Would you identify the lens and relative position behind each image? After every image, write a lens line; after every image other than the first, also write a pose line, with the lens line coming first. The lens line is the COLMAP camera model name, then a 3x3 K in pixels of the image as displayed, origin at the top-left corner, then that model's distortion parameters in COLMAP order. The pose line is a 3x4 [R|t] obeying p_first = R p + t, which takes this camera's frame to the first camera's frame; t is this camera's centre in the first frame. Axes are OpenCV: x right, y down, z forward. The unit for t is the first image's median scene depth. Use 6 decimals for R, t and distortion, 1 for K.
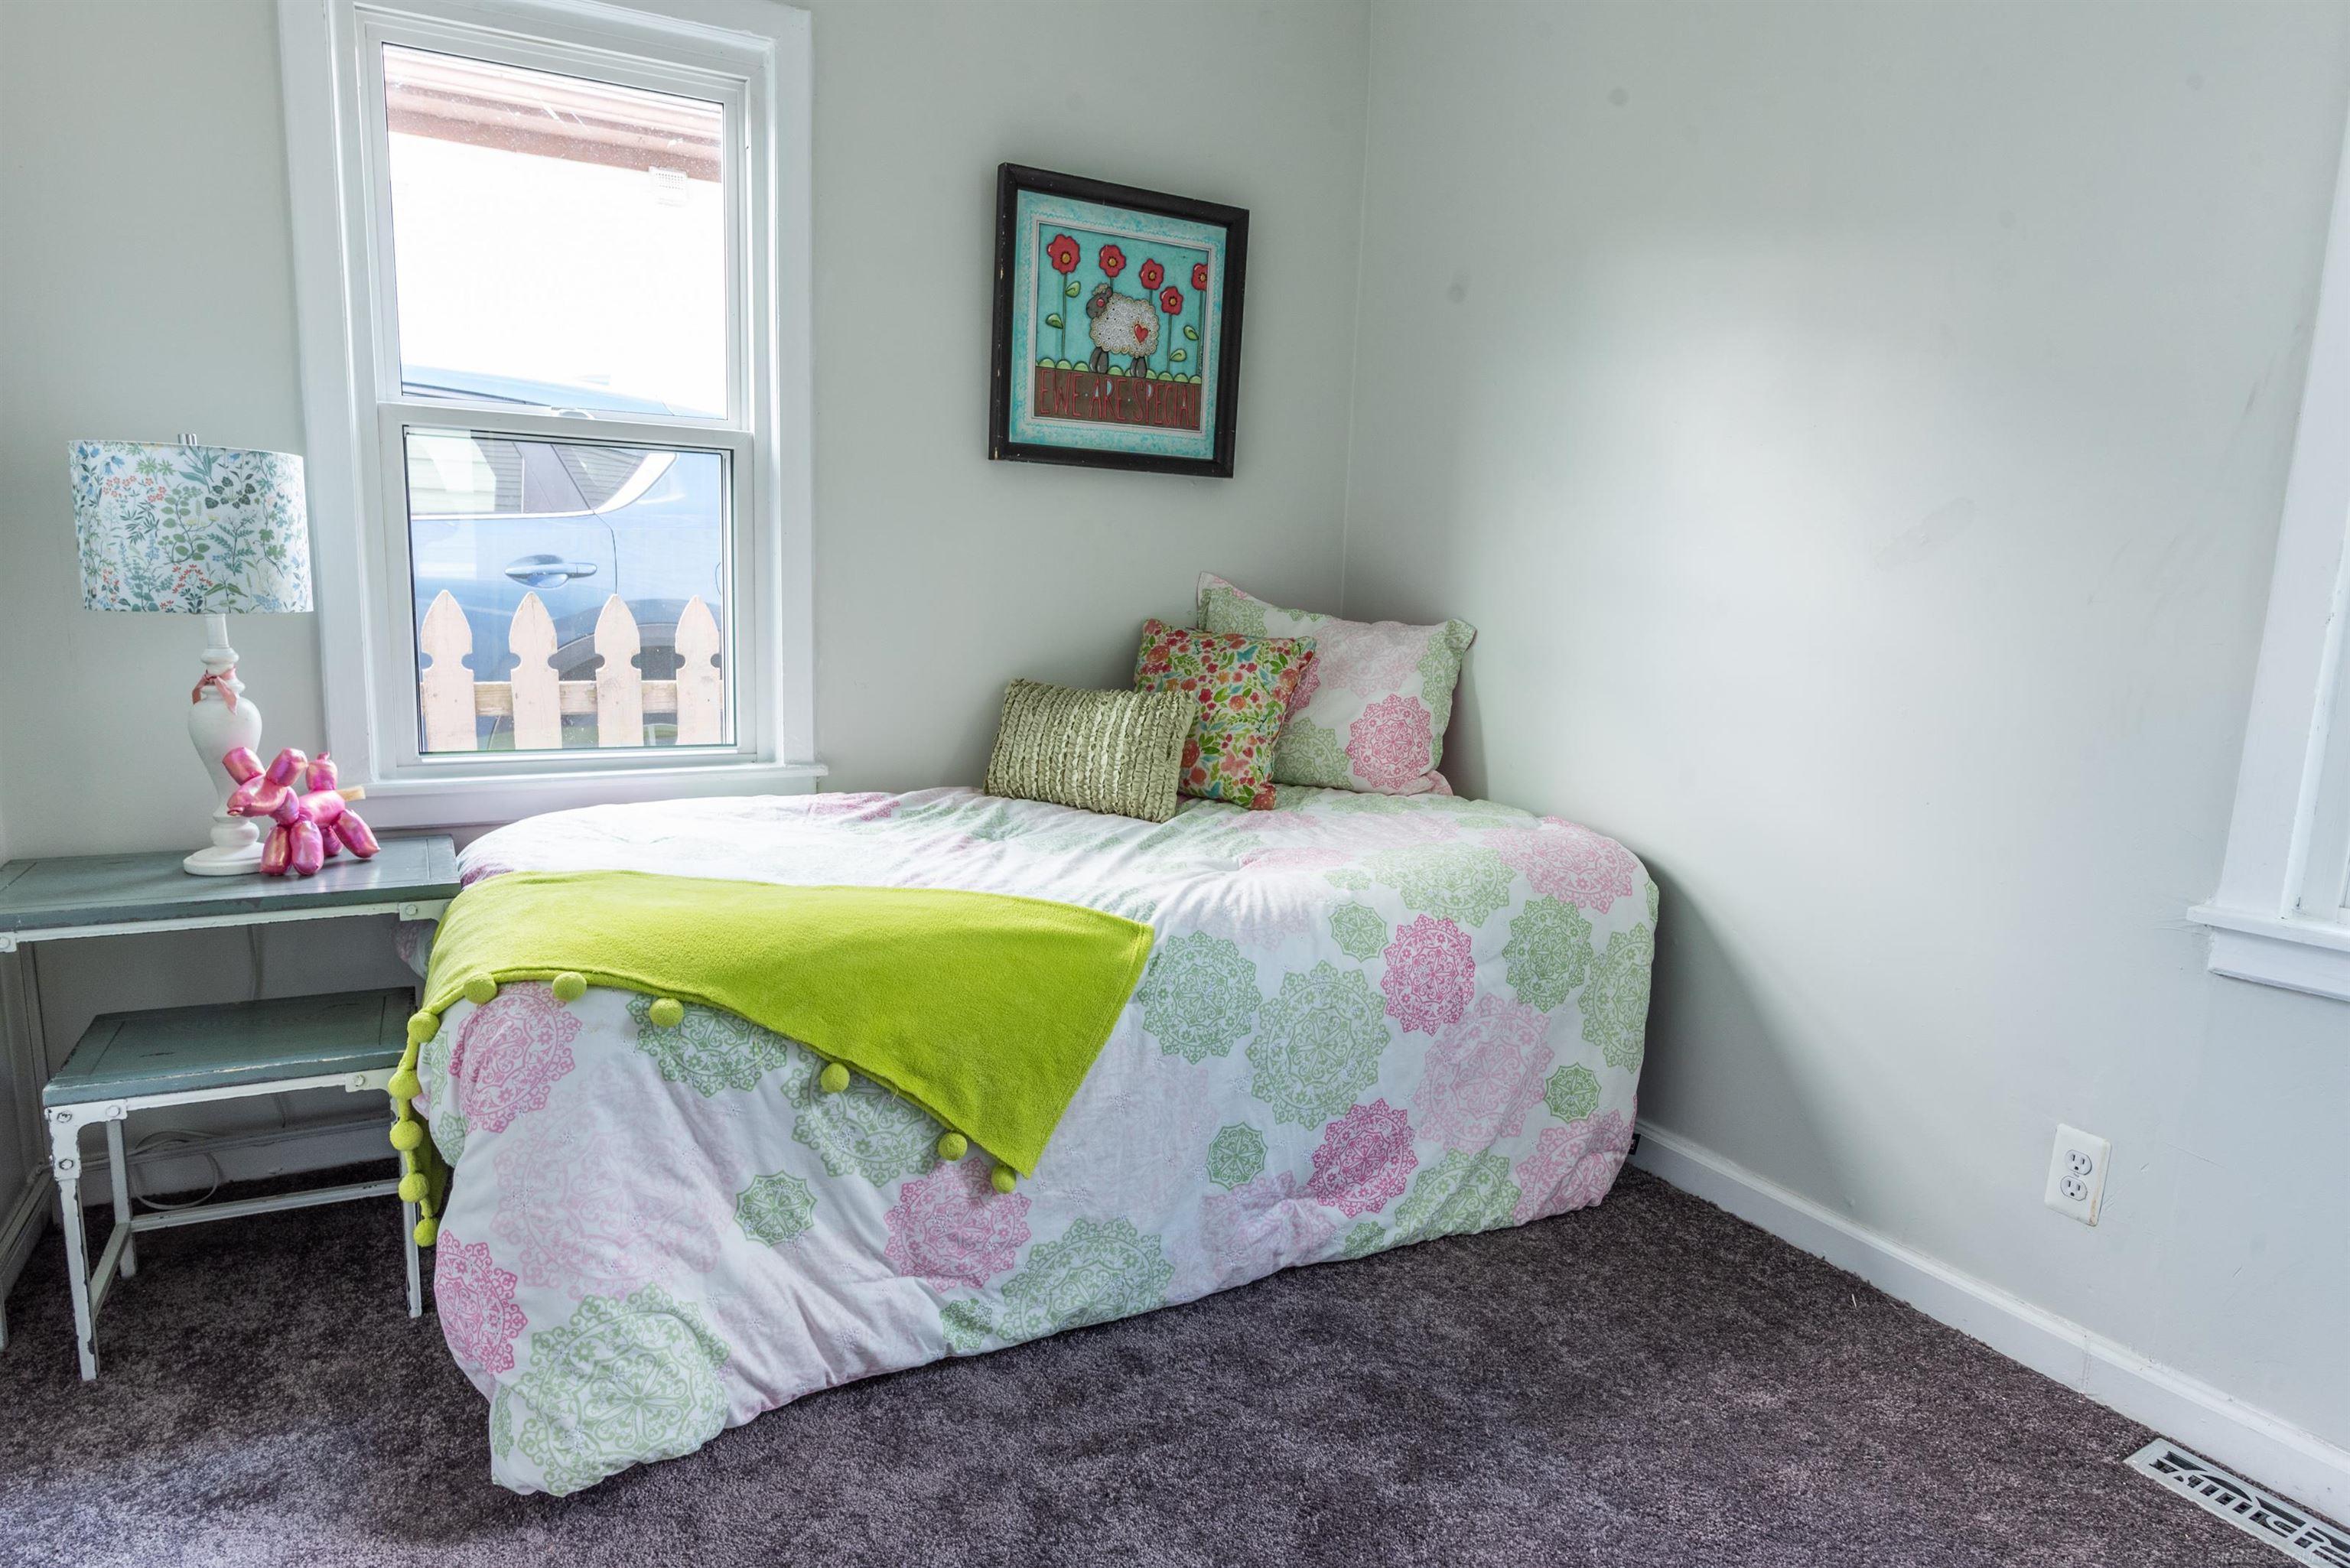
lens RADIAL K [[1343.6, 0, 1162.7], [0, 1343.6, 792.3], [0, 0, 1]] dist [-0.028269, 0.006329]
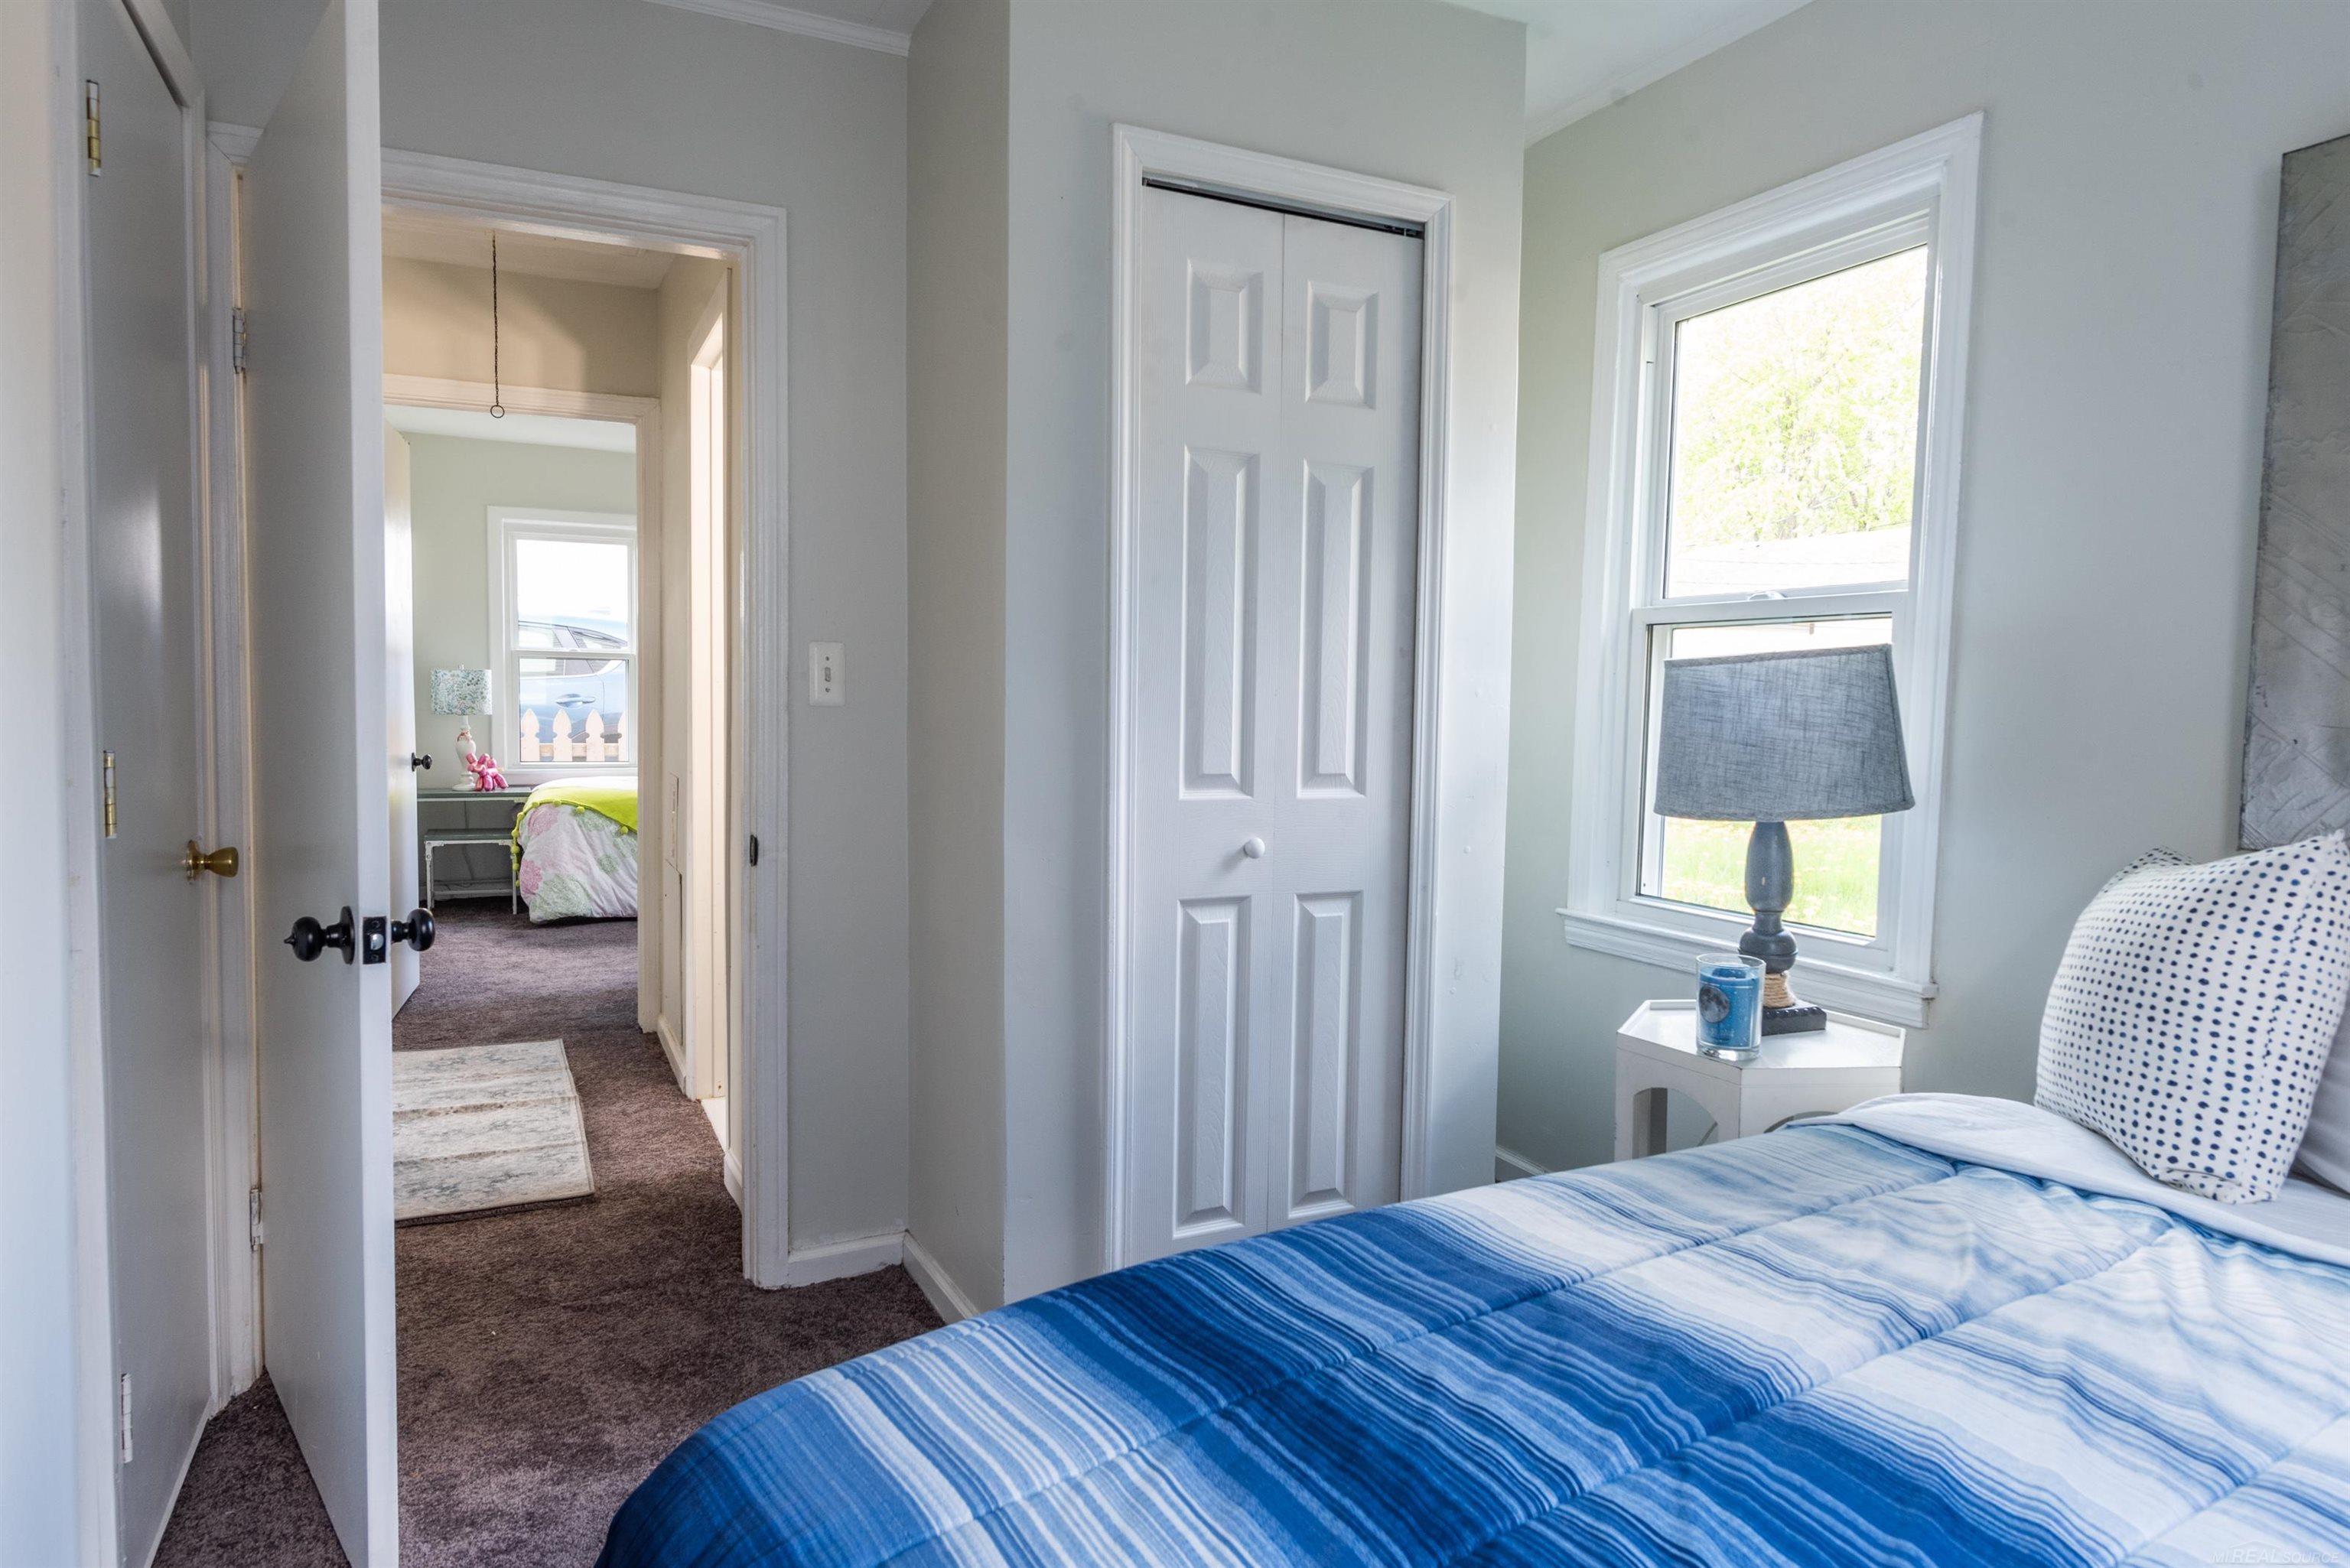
lens RADIAL K [[1343.6, 0, 1176.1], [0, 1343.6, 774.5], [0, 0, 1]] dist [-0.028269, 0.006329]
pose [[0.999236, -0.012815, -0.036909, 1.334711], [0.009059, 0.994925, -0.100207, 0.405393], [0.038006, 0.099796, 0.994282, -2.502556]]
